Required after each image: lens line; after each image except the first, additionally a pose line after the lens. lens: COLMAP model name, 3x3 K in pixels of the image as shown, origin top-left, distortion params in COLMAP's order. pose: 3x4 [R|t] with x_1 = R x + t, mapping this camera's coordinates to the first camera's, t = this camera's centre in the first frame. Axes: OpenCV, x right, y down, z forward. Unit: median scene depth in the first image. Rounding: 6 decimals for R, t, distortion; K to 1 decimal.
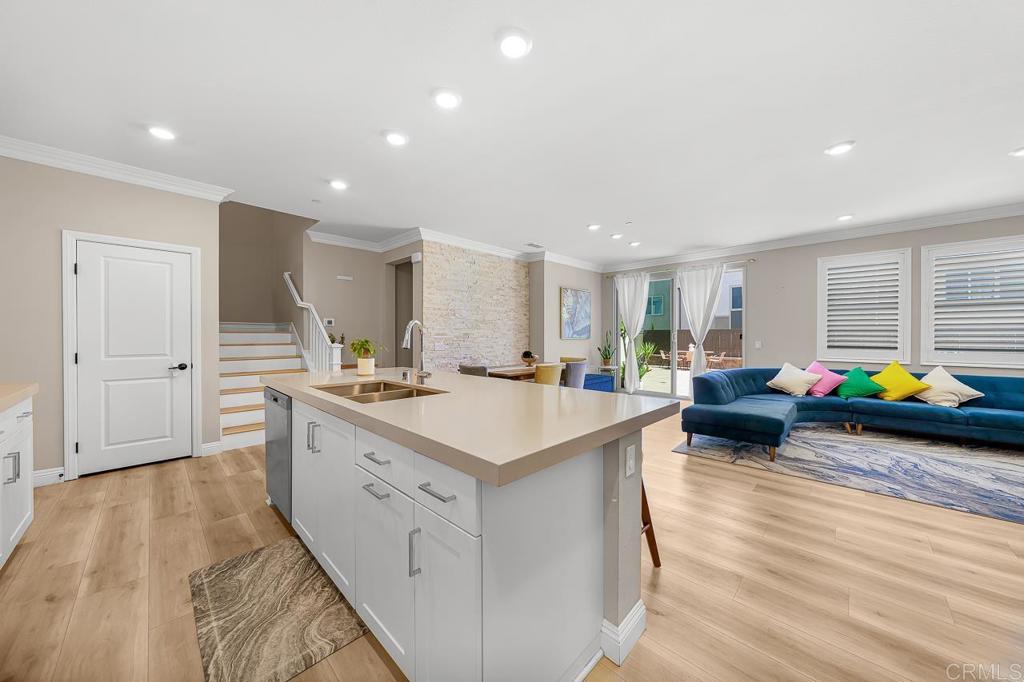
lens RADIAL K [[378.0, 0, 489.0], [0, 378.0, 338.5], [0, 0, 1]] dist [-0.000893, 0.000194]
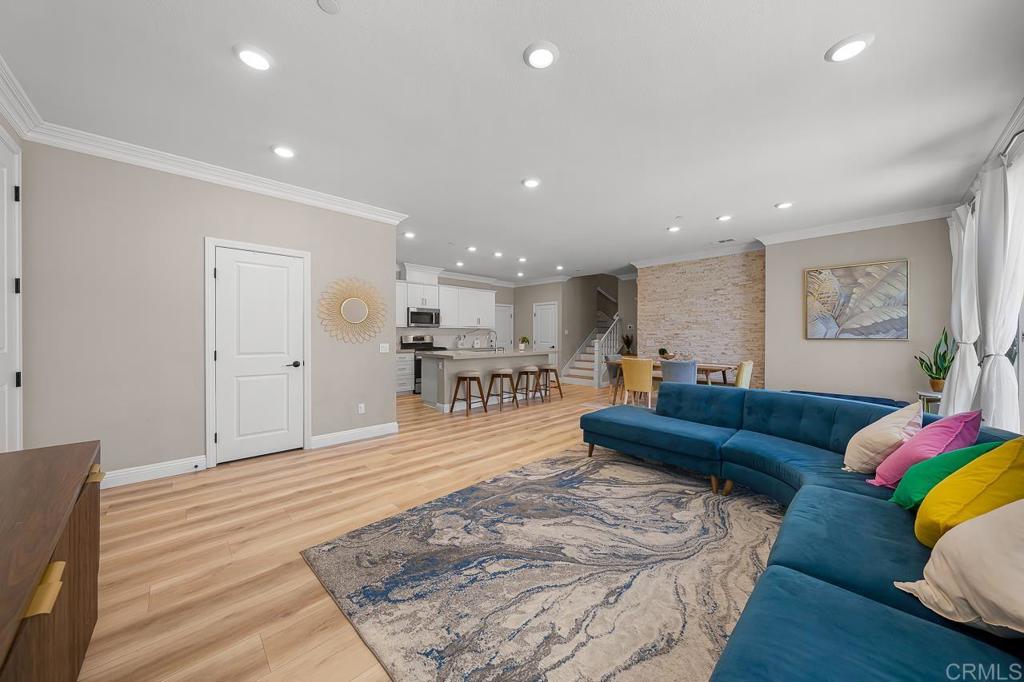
lens RADIAL K [[345.1, 0, 481.5], [0, 345.1, 336.7], [0, 0, 1]] dist [-0.000877, -0.000067]
pose [[-0.128072, 0.004066, -0.991756, 1.214694], [-0.009032, 0.999945, 0.005266, -0.003746], [0.991724, 0.009632, -0.128029, 0.581801]]
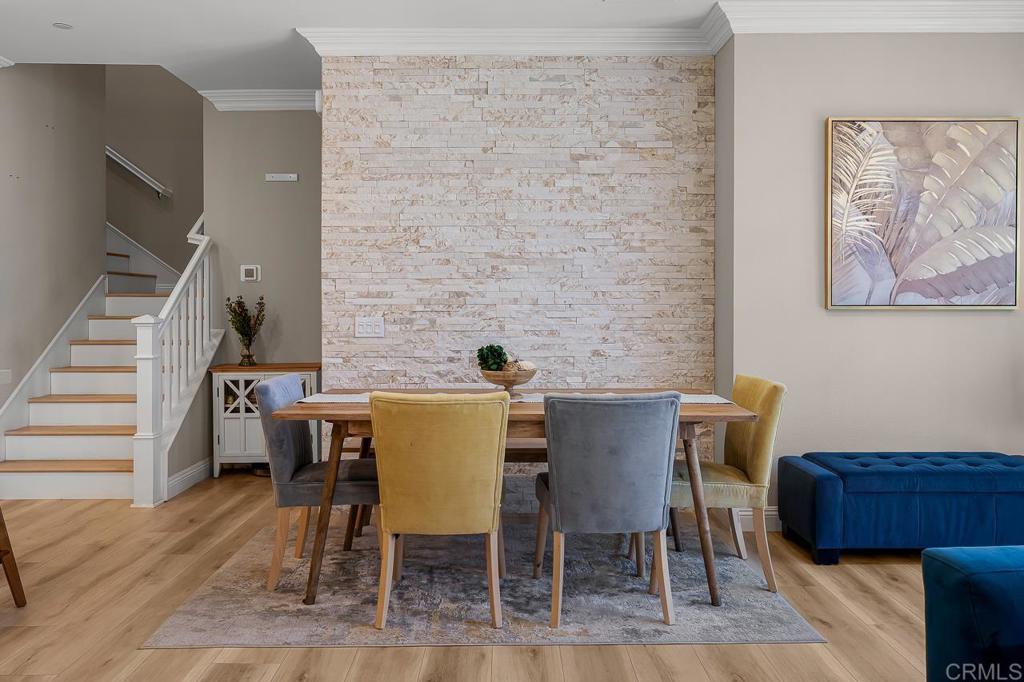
lens RADIAL K [[791.4, 0, 511.5], [0, 791.4, 315.2], [0, 0, 1]] dist [0.001250, -0.000001]
pose [[0.698057, 0.006390, -0.716013, 0.564656], [-0.007026, 0.999973, 0.002075, 0.007149], [0.716007, 0.003583, 0.698084, 0.565025]]
